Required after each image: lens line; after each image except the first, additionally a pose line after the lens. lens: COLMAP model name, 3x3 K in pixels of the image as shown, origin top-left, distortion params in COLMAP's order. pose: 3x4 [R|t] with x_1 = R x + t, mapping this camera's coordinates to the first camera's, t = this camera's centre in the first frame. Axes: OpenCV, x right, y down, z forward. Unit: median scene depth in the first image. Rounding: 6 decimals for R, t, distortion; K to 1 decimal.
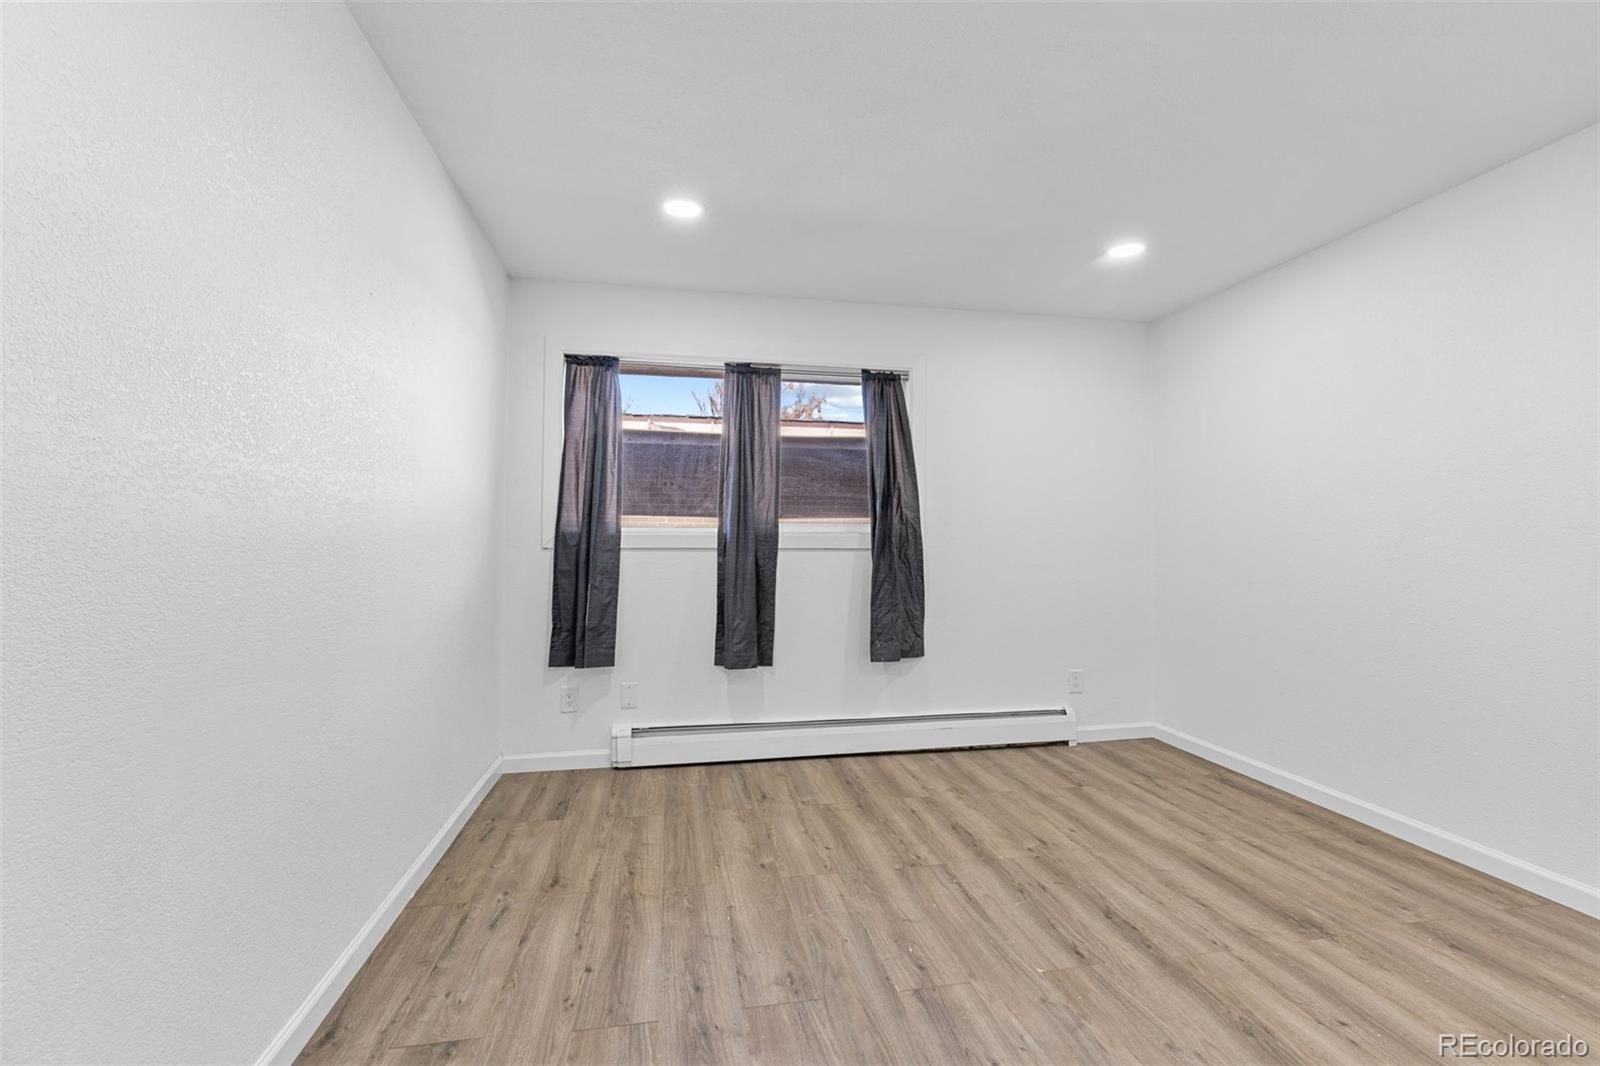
lens RADIAL K [[720.7, 0, 795.6], [0, 720.7, 534.1], [0, 0, 1]] dist [0.001862, -0.000018]
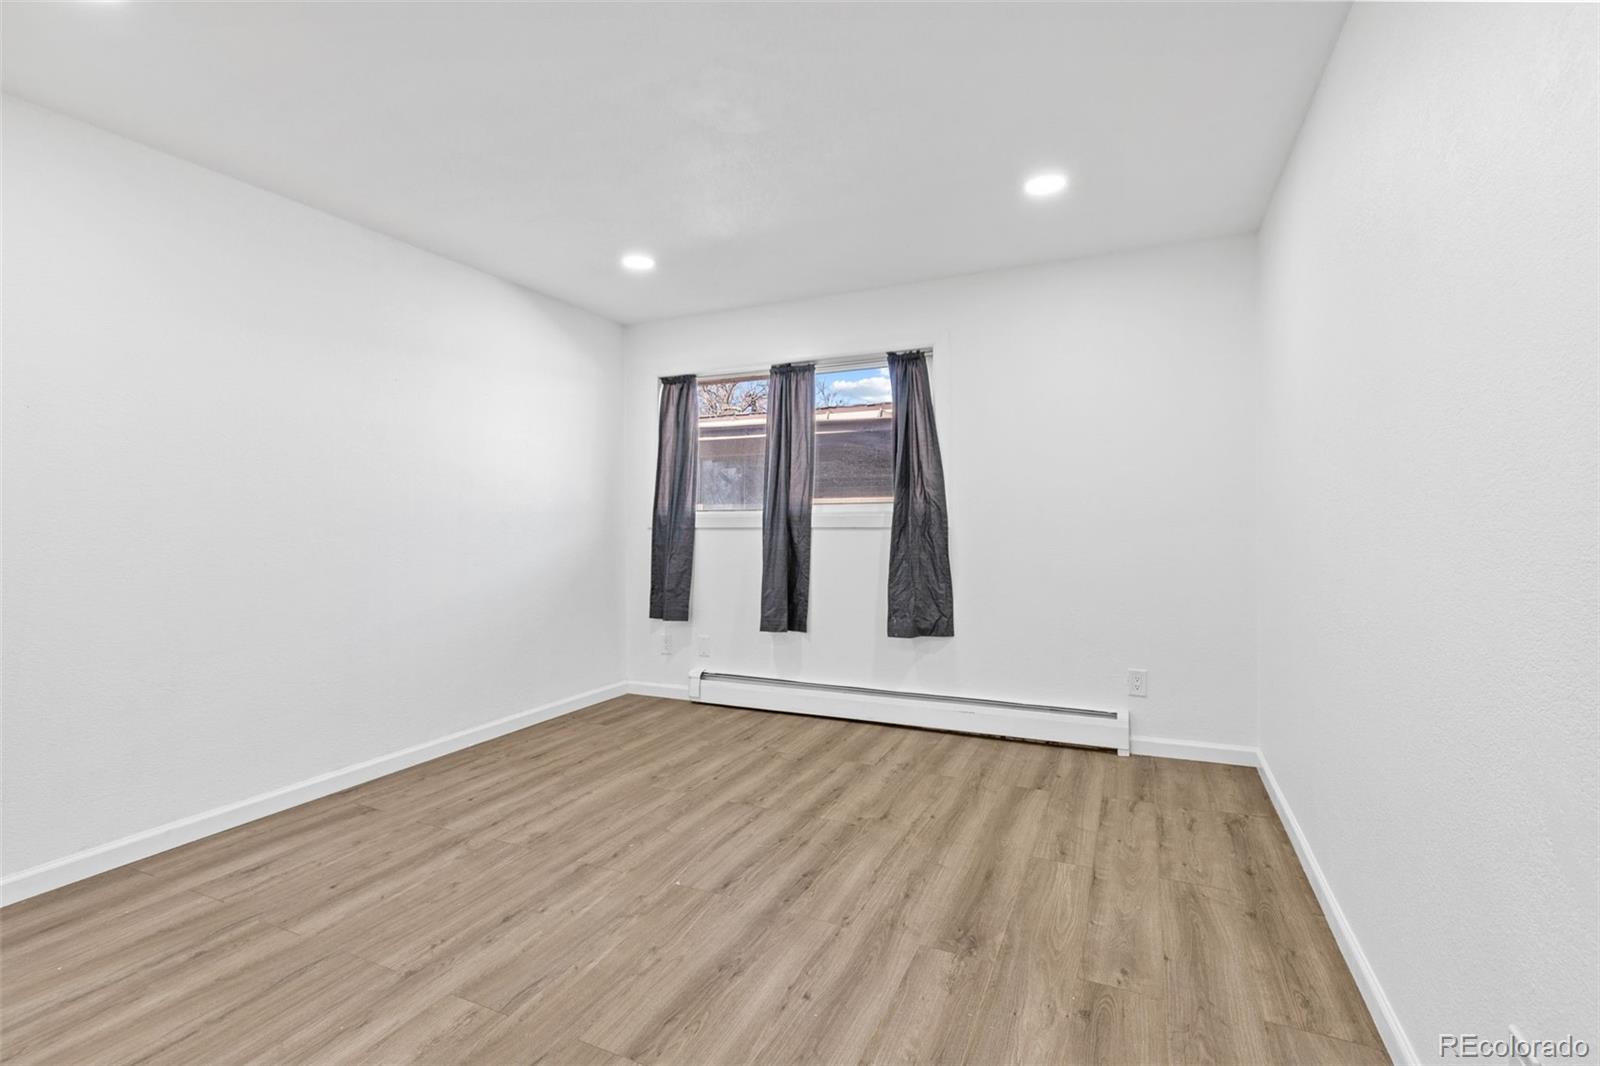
lens RADIAL K [[720.7, 0, 795.6], [0, 720.7, 534.1], [0, 0, 1]] dist [0.001862, -0.000018]
pose [[0.807973, 0.001164, -0.589219, 0.634637], [0.015276, 0.999621, 0.022922, 0.004515], [0.589022, -0.027521, 0.807648, 0.093246]]
